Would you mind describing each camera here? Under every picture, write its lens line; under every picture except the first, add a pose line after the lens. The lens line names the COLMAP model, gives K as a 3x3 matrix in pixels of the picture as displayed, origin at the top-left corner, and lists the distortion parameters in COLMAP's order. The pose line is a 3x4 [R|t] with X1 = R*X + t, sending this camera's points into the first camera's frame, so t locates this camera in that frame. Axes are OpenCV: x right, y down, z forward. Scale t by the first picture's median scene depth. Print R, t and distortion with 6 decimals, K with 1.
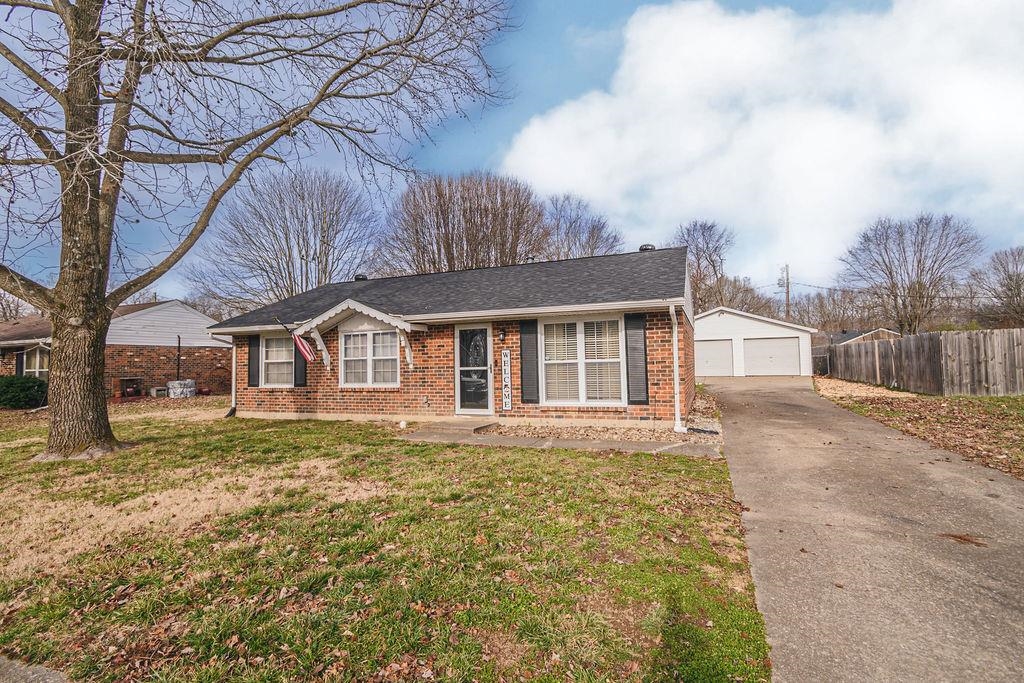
lens RADIAL K [[483.7, 0, 511.3], [0, 483.7, 341.8], [0, 0, 1]] dist [0.002559, 0.000621]
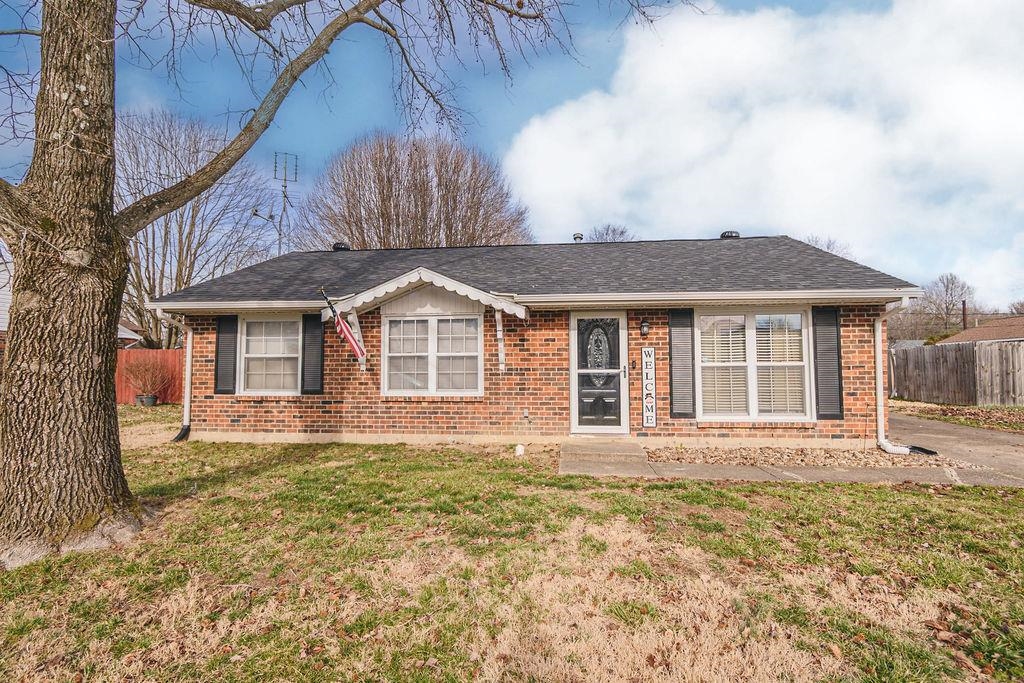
lens RADIAL K [[516.8, 0, 512.3], [0, 516.8, 342.9], [0, 0, 1]] dist [-0.002672, -0.001412]
pose [[0.964822, 0.030531, 0.261124, -0.407164], [-0.029151, 0.999533, -0.009158, 0.022053], [-0.261282, 0.001224, 0.965262, 0.263640]]
